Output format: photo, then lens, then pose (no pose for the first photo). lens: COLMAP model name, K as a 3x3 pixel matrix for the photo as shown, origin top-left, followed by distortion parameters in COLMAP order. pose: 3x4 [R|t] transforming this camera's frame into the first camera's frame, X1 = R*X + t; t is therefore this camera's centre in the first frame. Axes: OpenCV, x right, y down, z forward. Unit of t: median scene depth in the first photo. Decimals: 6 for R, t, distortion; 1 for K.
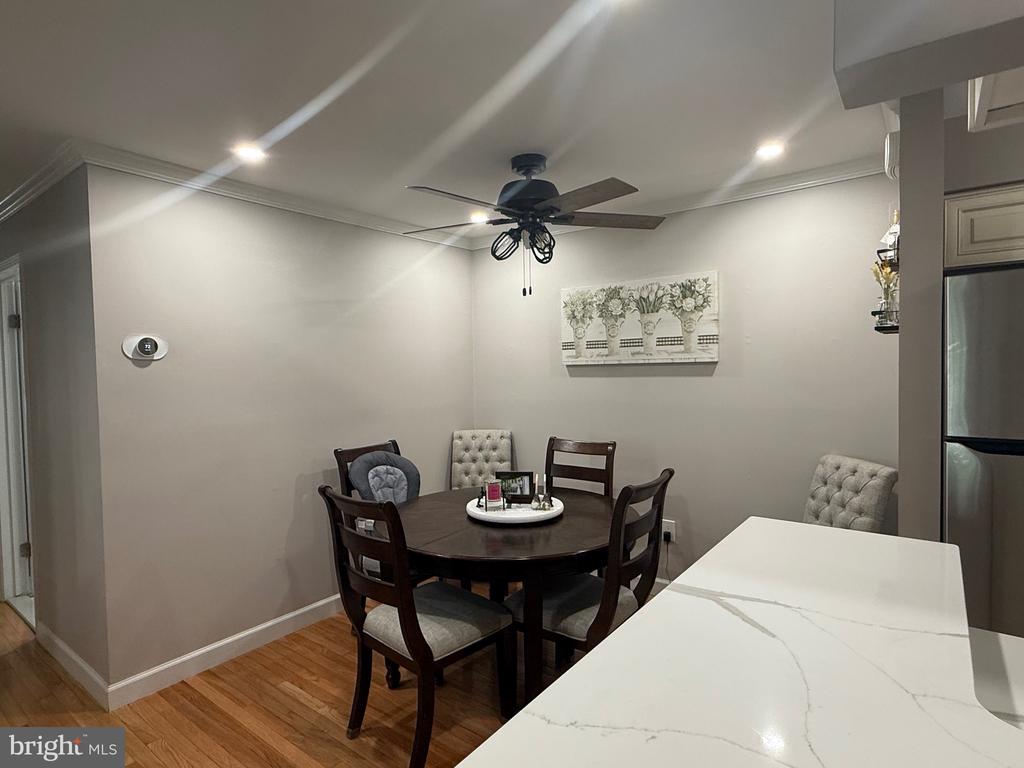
lens RADIAL K [[550.6, 0, 510.6], [0, 550.6, 384.2], [0, 0, 1]] dist [0.004954, -0.002748]
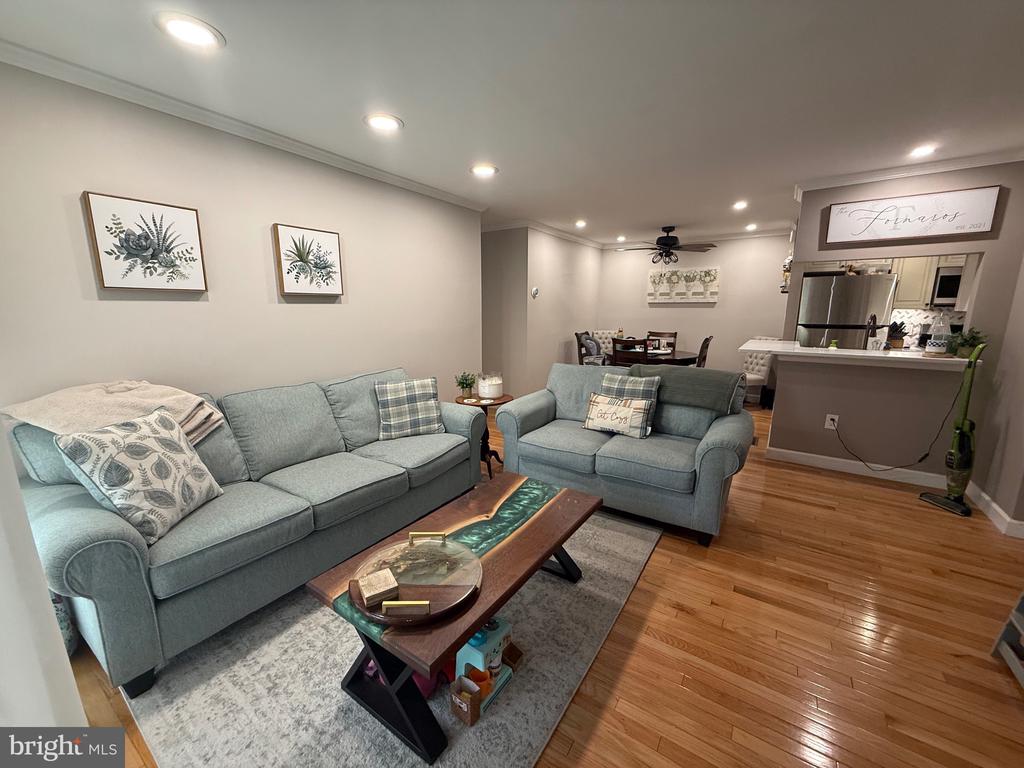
lens RADIAL K [[406.3, 0, 507.0], [0, 406.3, 382.2], [0, 0, 1]] dist [-0.000755, 0.000021]
pose [[0.998337, 0.009837, 0.056808, -0.846226], [-0.018162, 0.988827, 0.147955, 0.078641], [-0.054718, -0.148741, 0.987361, -1.057441]]
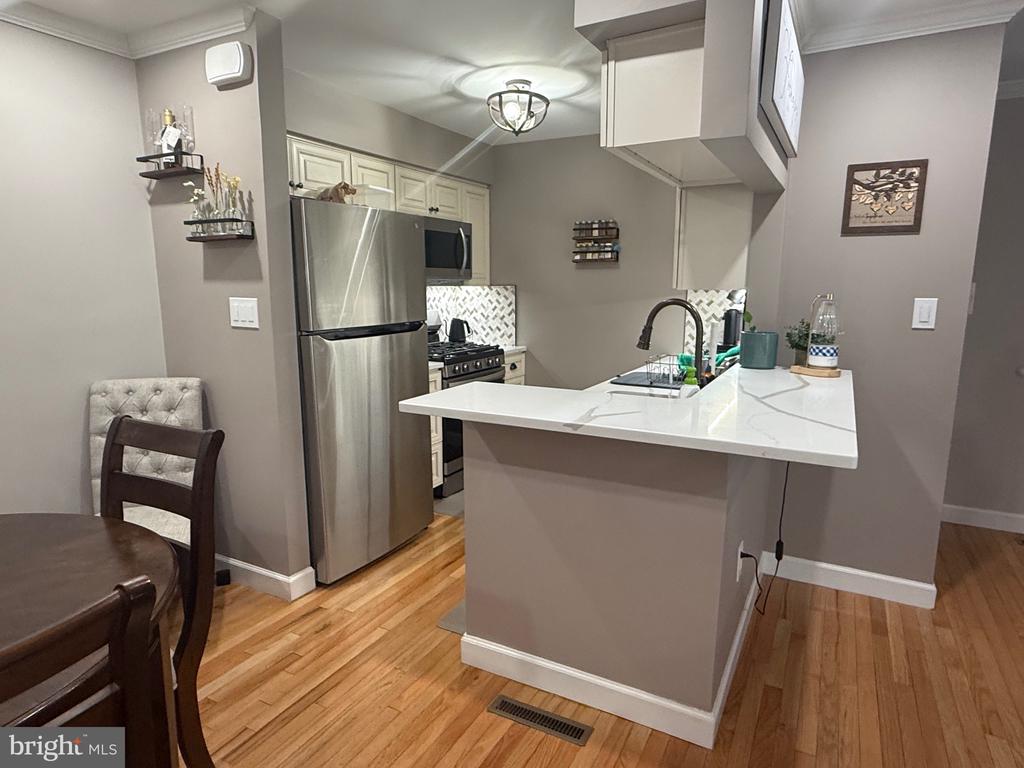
lens RADIAL K [[611.6, 0, 511.4], [0, 611.6, 386.7], [0, 0, 1]] dist [-0.001178, 0.001598]
pose [[-0.152032, -0.143317, 0.977930, -0.429542], [0.034975, 0.988031, 0.150235, 0.020126], [-0.987757, 0.057044, -0.145200, 0.457553]]
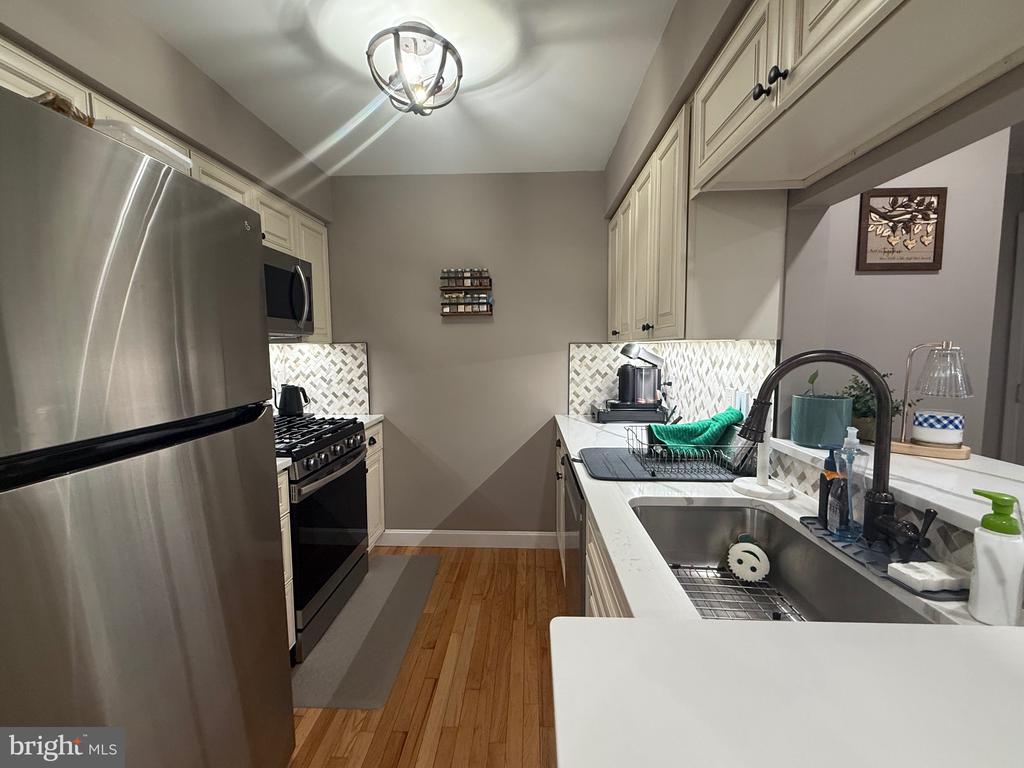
lens RADIAL K [[443.3, 0, 512.5], [0, 443.3, 383.3], [0, 0, 1]] dist [0.001805, -0.000194]
pose [[-0.569475, -0.043524, 0.820855, 0.185410], [0.047401, 0.995197, 0.085653, 0.019411], [-0.820641, 0.087687, -0.564677, 0.493391]]
